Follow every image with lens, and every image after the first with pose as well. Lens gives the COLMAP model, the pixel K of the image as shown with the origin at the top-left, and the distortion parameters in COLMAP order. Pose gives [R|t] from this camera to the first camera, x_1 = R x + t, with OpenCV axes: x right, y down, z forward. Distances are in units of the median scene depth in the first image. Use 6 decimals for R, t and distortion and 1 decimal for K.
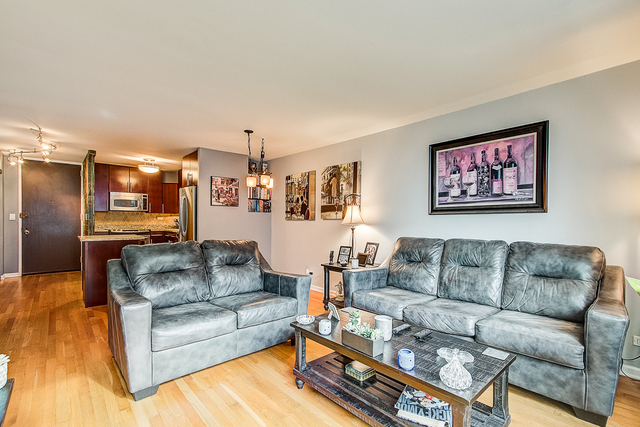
lens RADIAL K [[294.9, 0, 317.3], [0, 294.9, 225.8], [0, 0, 1]] dist [0.004888, 0.000697]
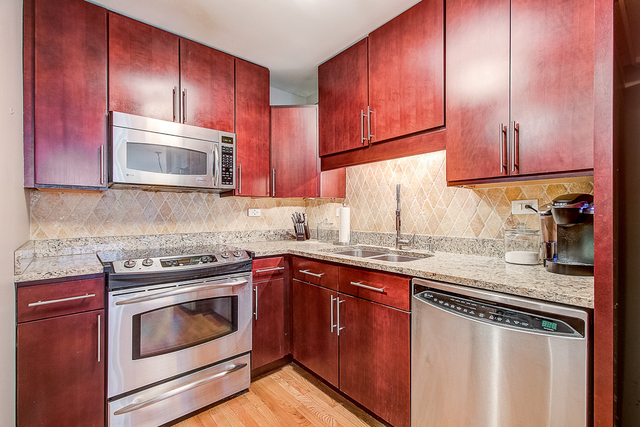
lens RADIAL K [[294.9, 0, 319.5], [0, 294.9, 214.1], [0, 0, 1]] dist [0.004888, 0.000697]
pose [[0.999670, -0.011446, -0.023000, -0.483123], [0.011284, 0.999911, -0.007167, -0.020948], [0.023080, 0.006905, 0.999710, 0.699902]]
